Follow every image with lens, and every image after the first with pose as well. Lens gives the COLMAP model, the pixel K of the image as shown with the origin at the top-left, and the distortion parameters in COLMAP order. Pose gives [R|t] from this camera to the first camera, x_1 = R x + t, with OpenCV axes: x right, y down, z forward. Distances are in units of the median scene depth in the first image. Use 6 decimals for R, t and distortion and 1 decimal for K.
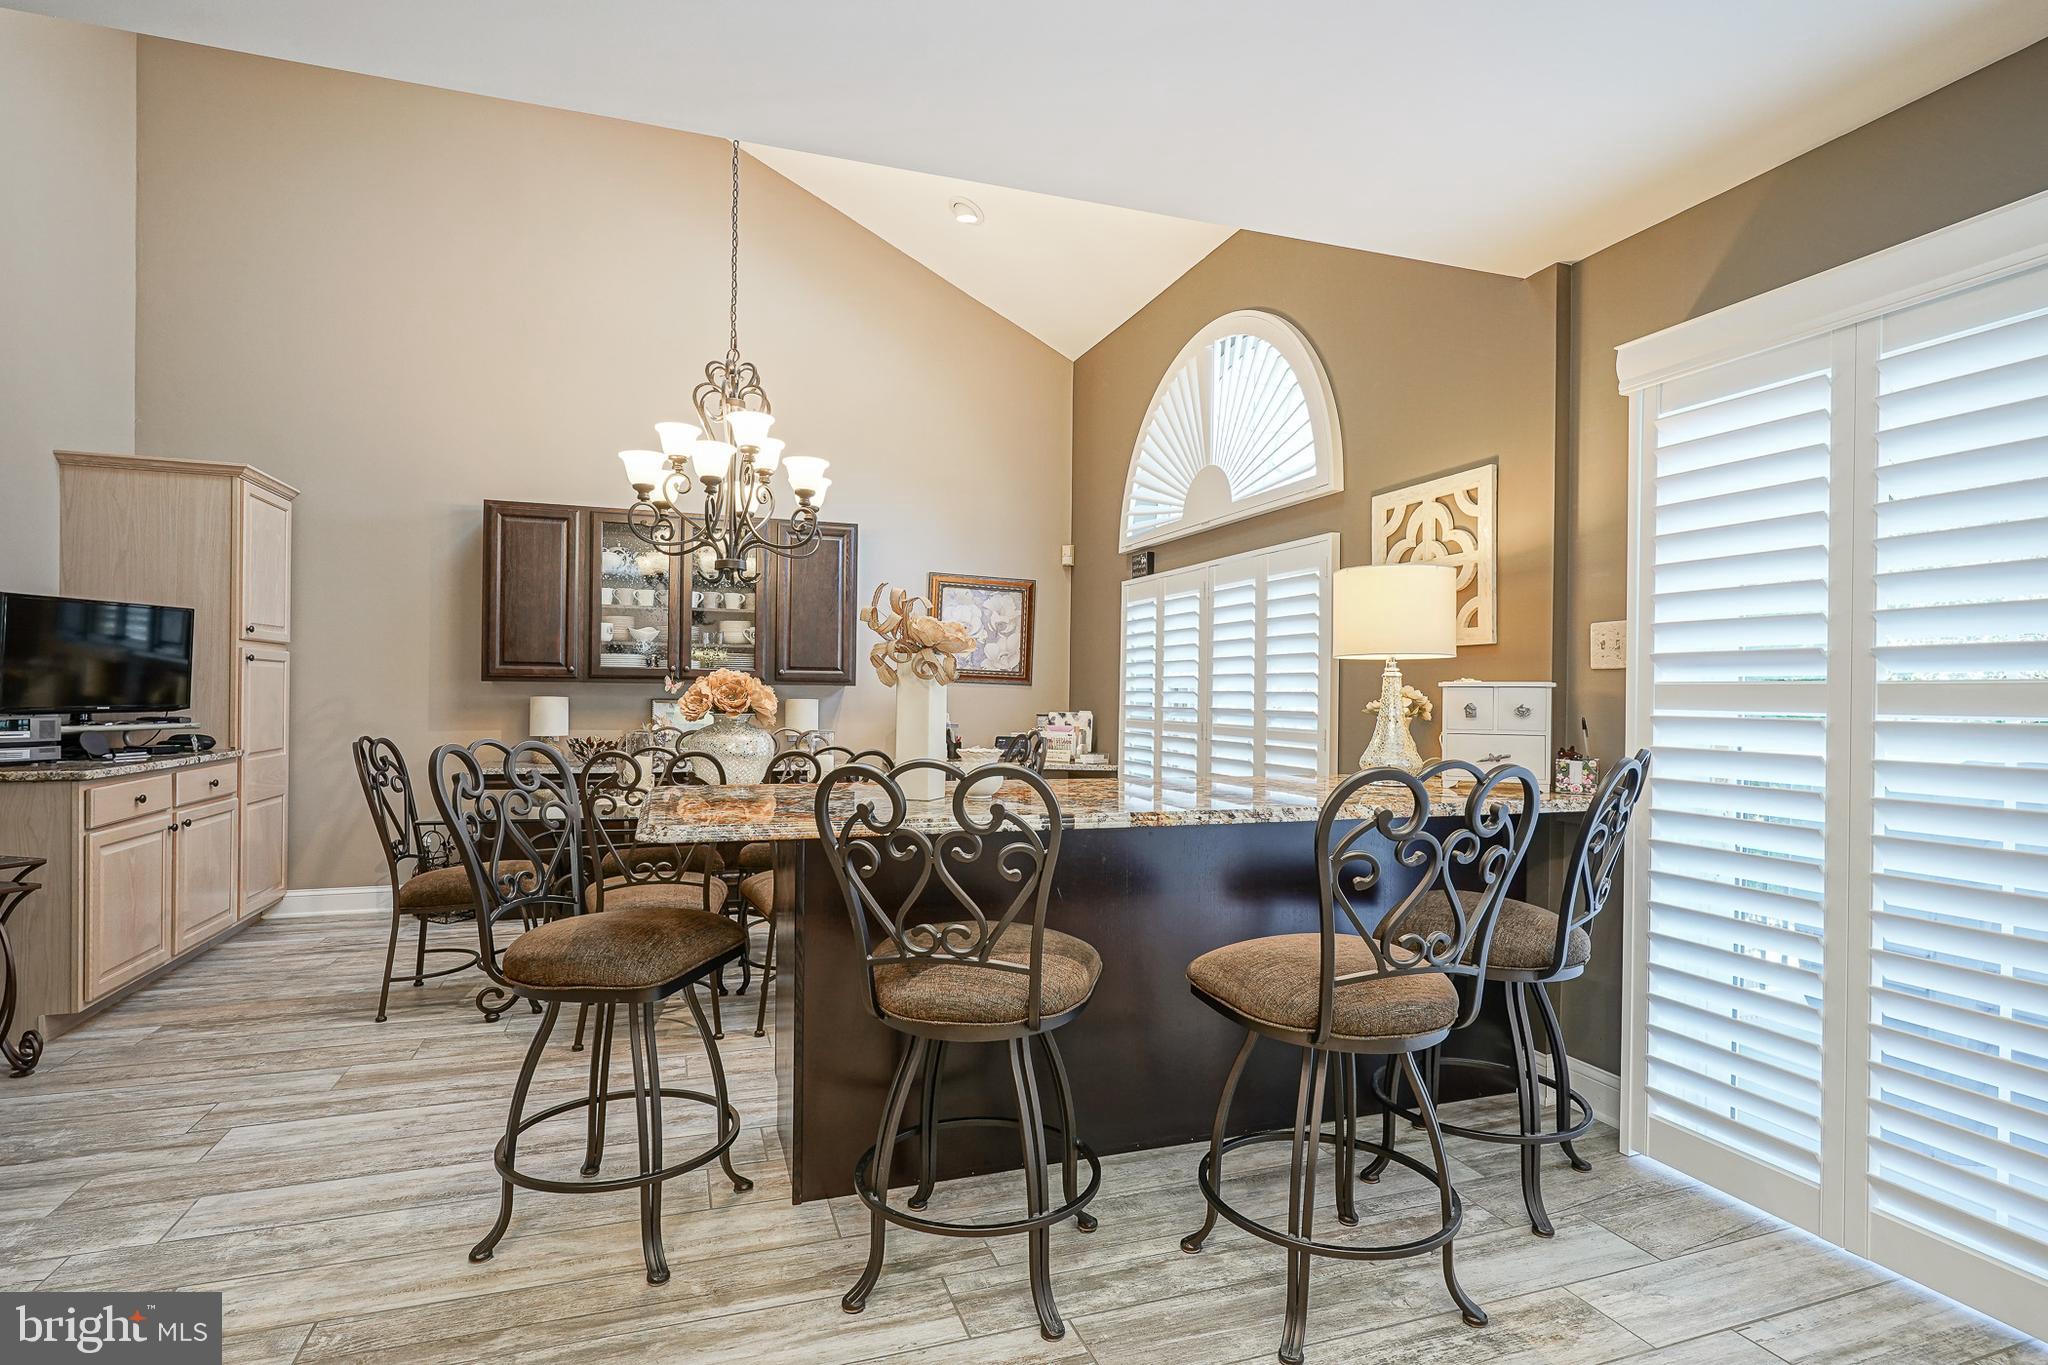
lens RADIAL K [[986.0, 0, 1012.2], [0, 986.0, 696.0], [0, 0, 1]] dist [-0.002972, 0.000127]
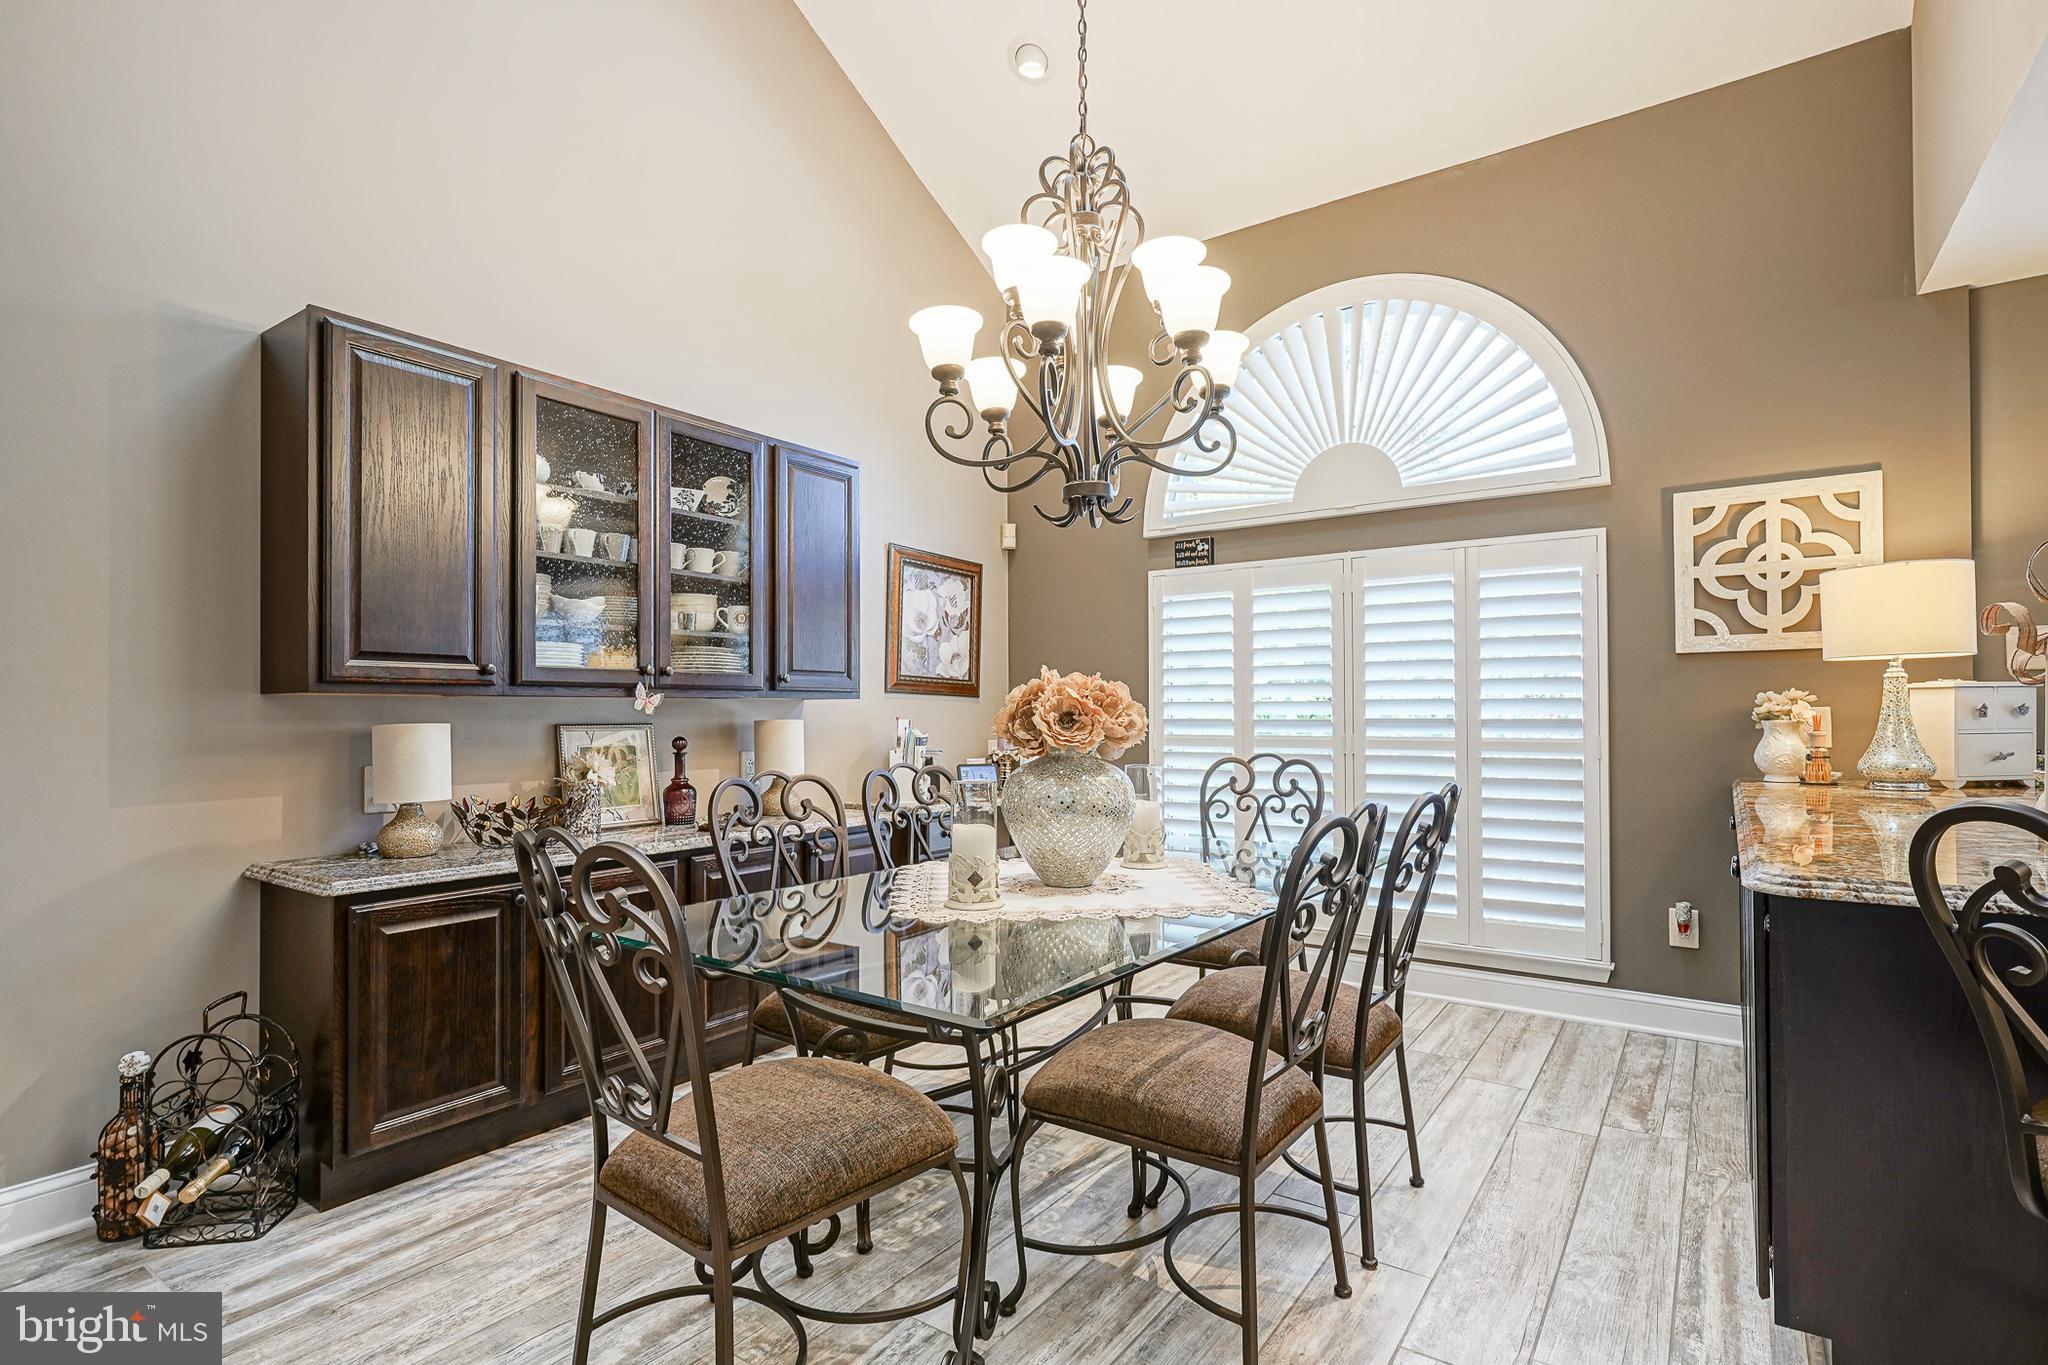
lens RADIAL K [[1003.6, 0, 1023.7], [0, 1003.6, 705.7], [0, 0, 1]] dist [-0.005954, 0.005427]
pose [[0.816324, -0.011826, 0.577473, -0.527946], [0.017102, 0.999847, -0.003700, -0.001446], [-0.577341, 0.012896, 0.816401, 0.419433]]
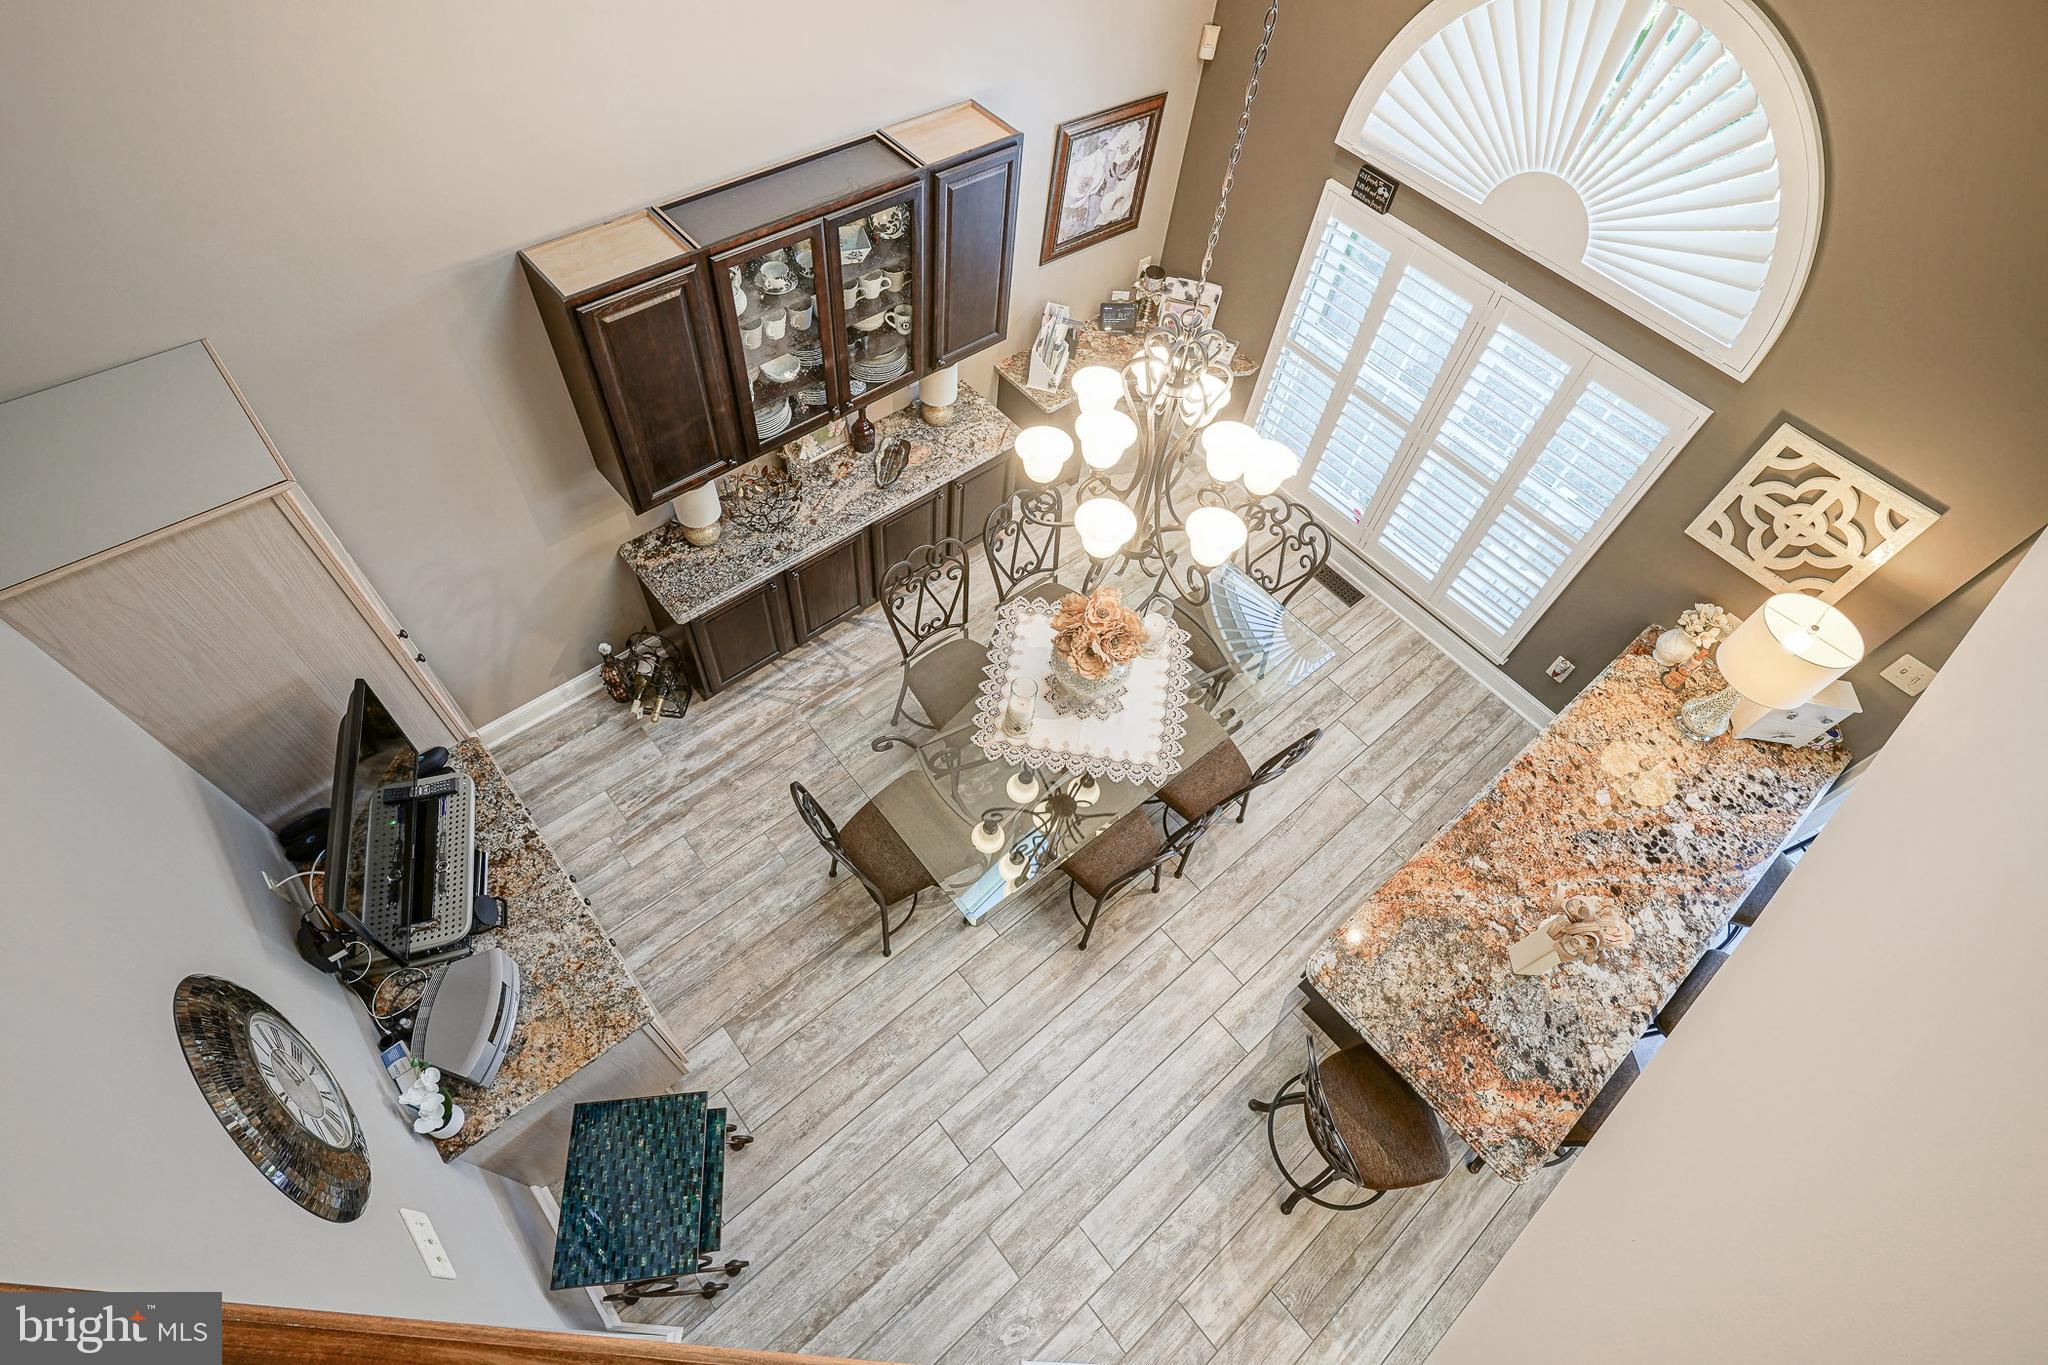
lens RADIAL K [[986.0, 0, 1012.2], [0, 986.0, 696.0], [0, 0, 1]] dist [-0.002972, 0.000127]
pose [[0.932830, -0.266078, 0.242962, -0.480200], [-0.060897, 0.548180, 0.834141, -0.602024], [-0.355133, -0.792907, 0.495155, 0.423199]]
